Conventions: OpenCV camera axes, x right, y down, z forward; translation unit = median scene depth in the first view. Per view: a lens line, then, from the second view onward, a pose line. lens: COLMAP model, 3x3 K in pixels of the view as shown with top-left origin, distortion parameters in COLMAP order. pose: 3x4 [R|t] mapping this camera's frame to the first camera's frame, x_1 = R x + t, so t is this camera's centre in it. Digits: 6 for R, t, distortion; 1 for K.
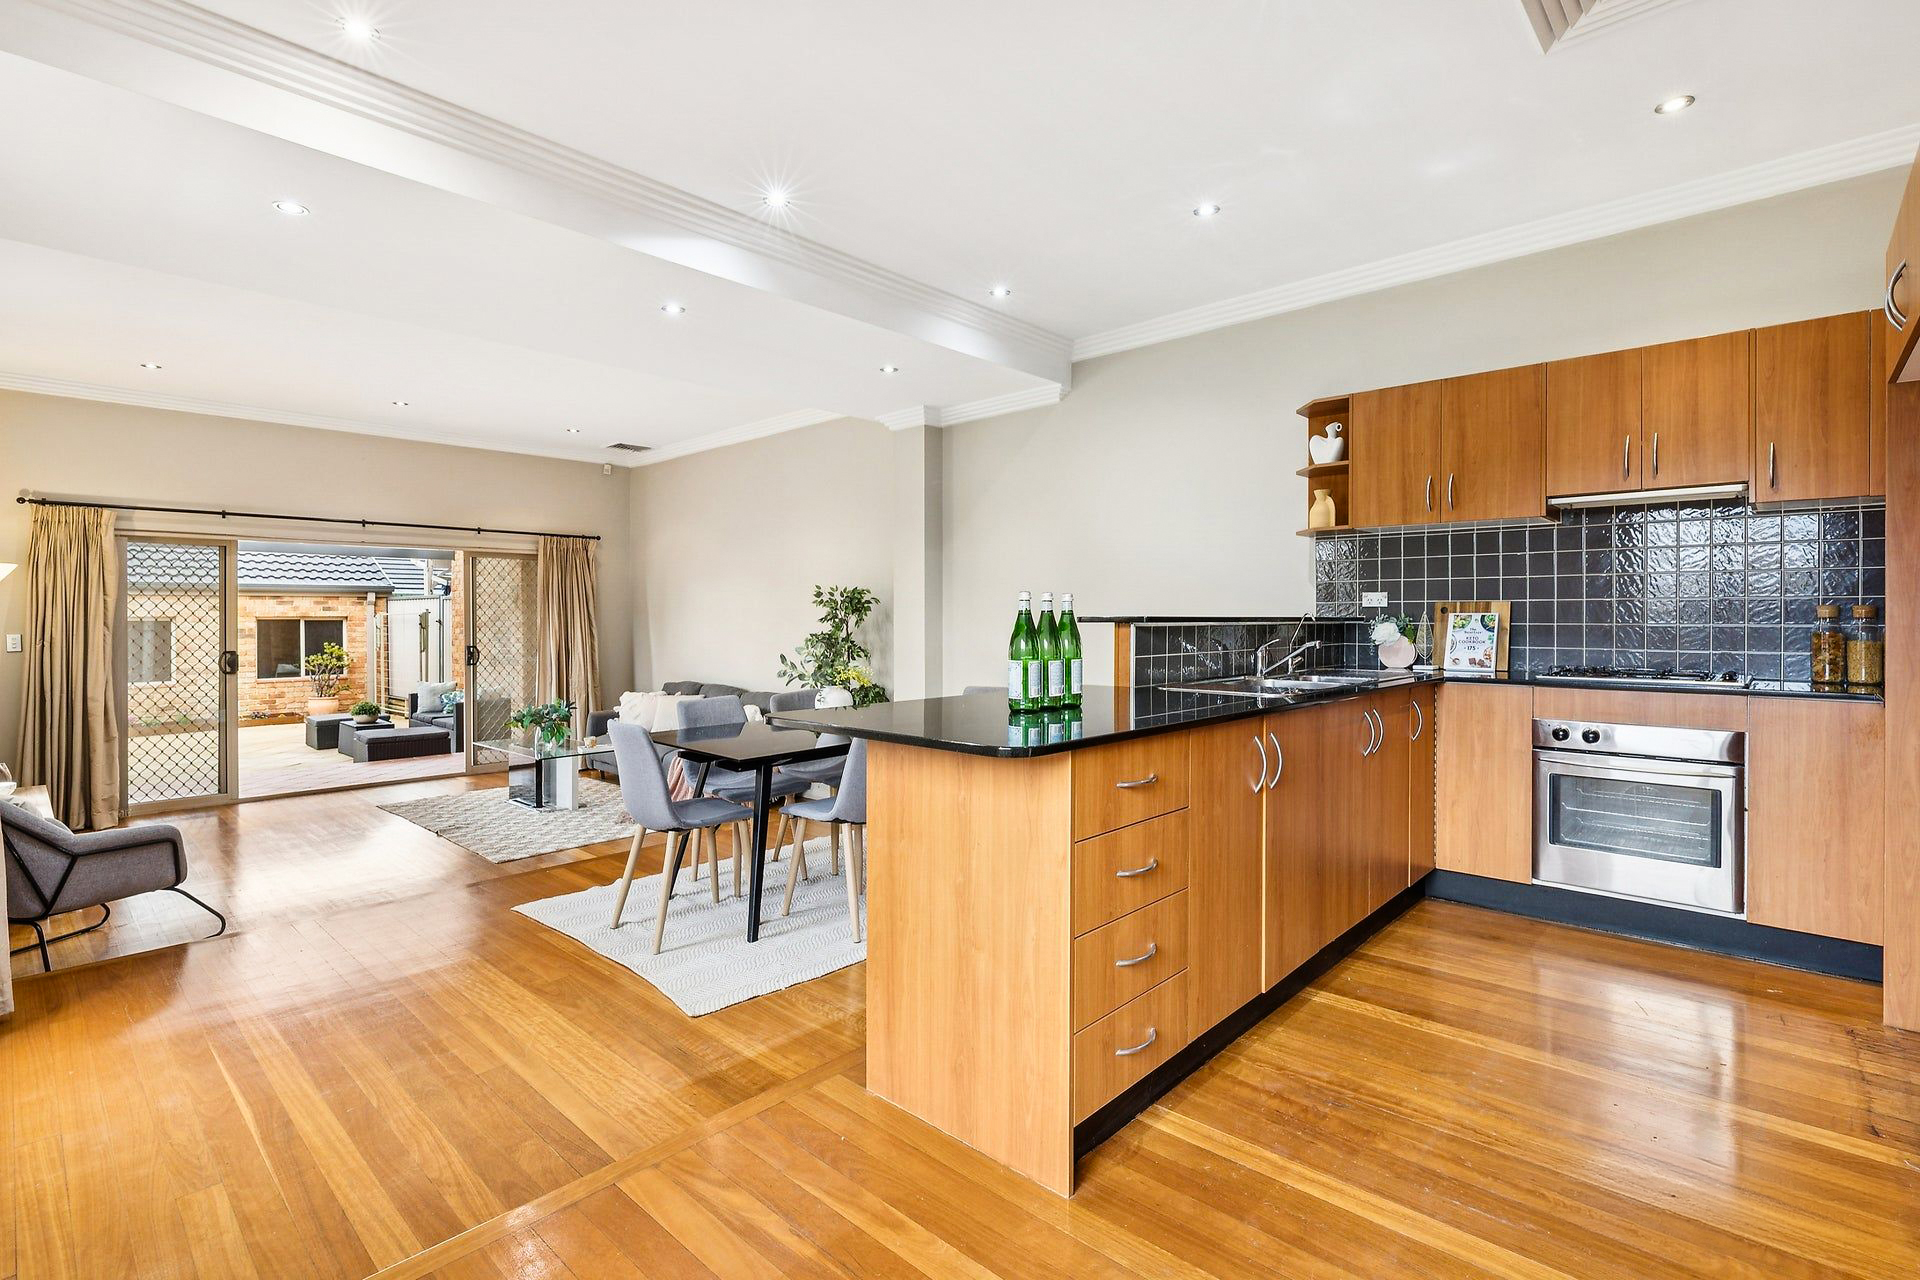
lens RADIAL K [[883.4, 0, 956.8], [0, 883.4, 634.3], [0, 0, 1]] dist [0.000742, 0.000439]
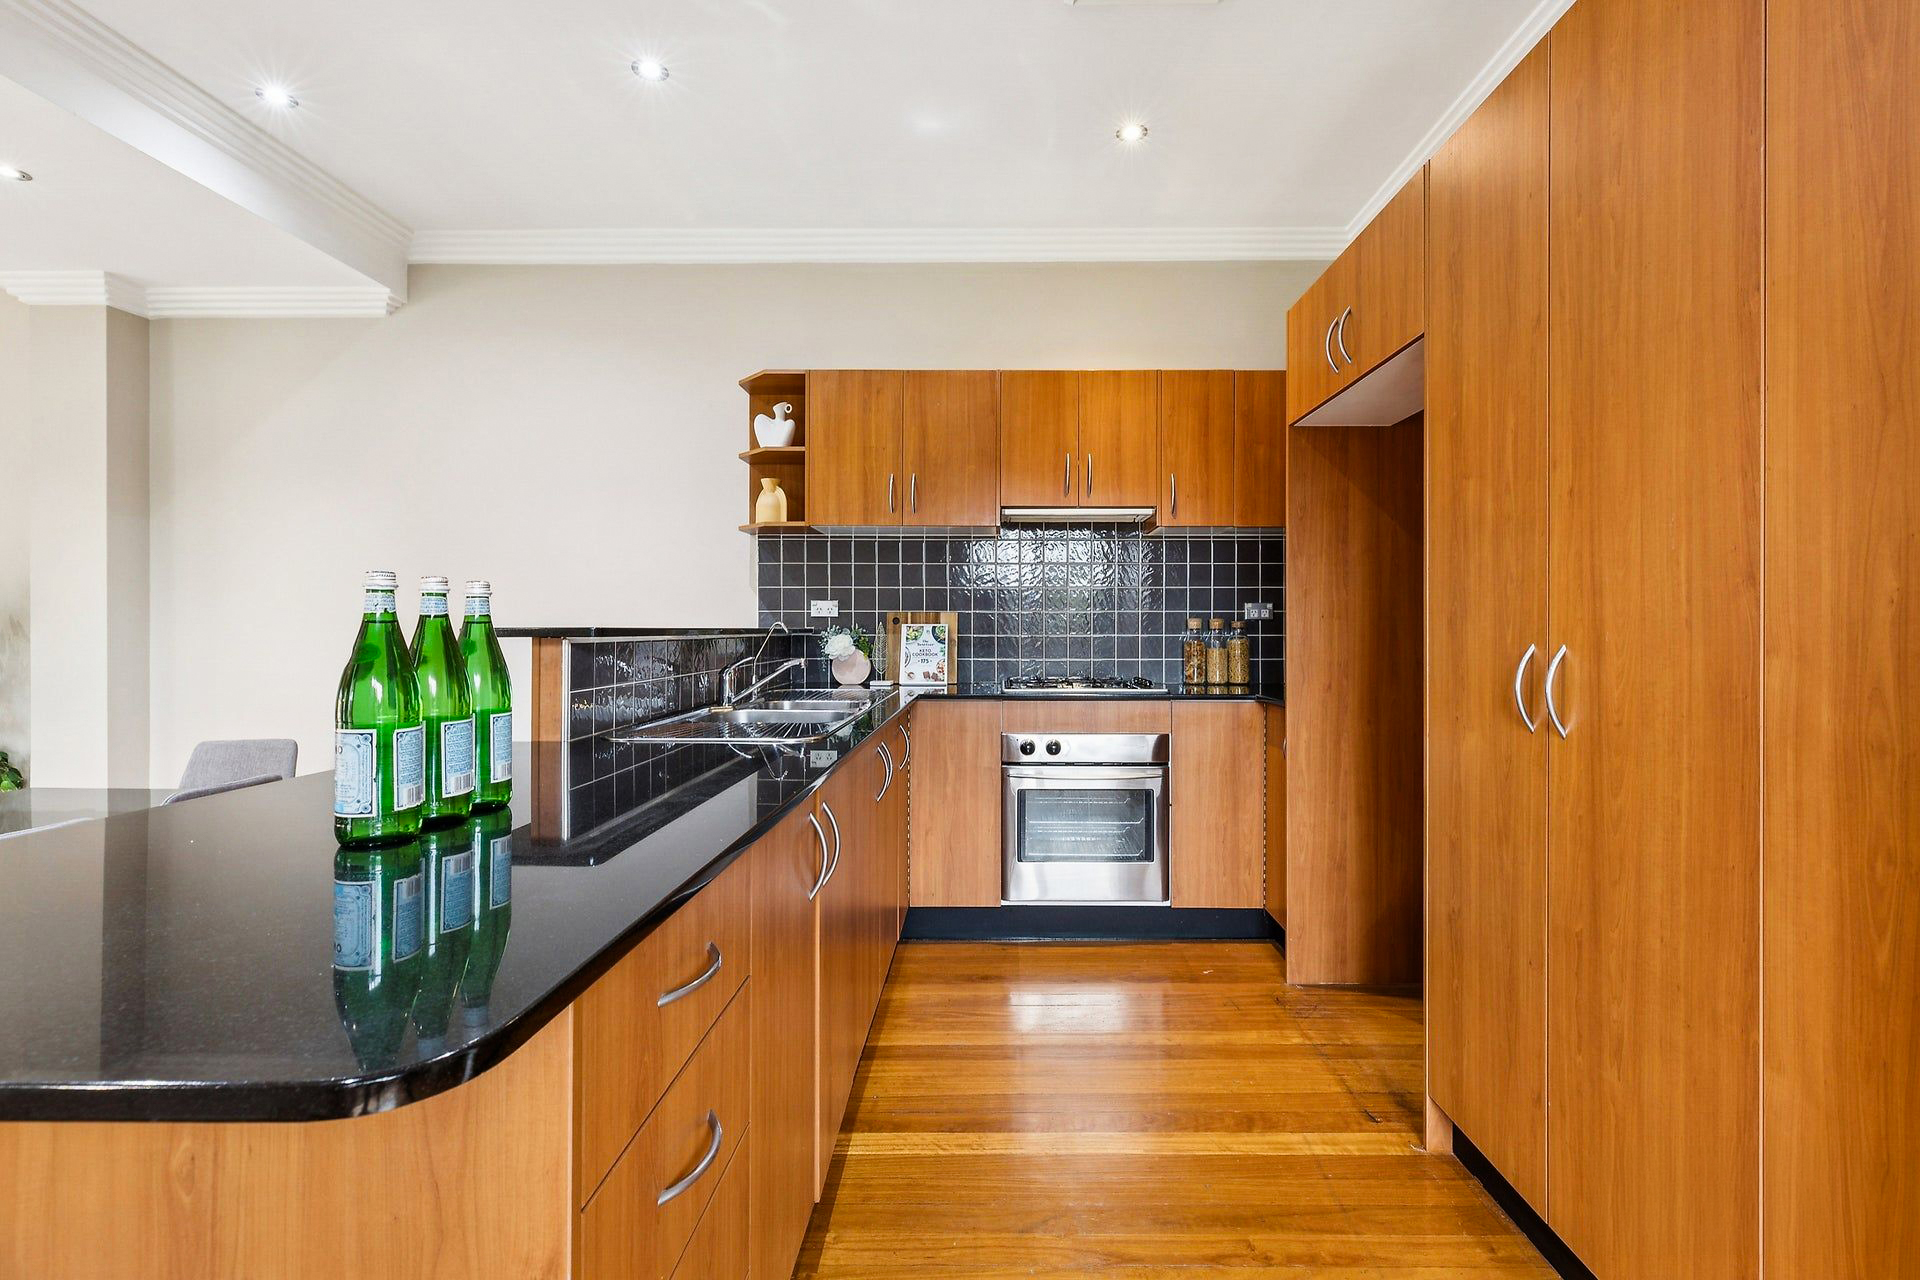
lens RADIAL K [[866.2, 0, 996.5], [0, 866.2, 628.2], [0, 0, 1]] dist [0.001675, 0.000257]
pose [[0.730381, 0.000550, 0.683040, 0.003535], [0.012782, 0.999814, -0.014472, -0.005996], [-0.682920, 0.019301, 0.730238, 0.306605]]
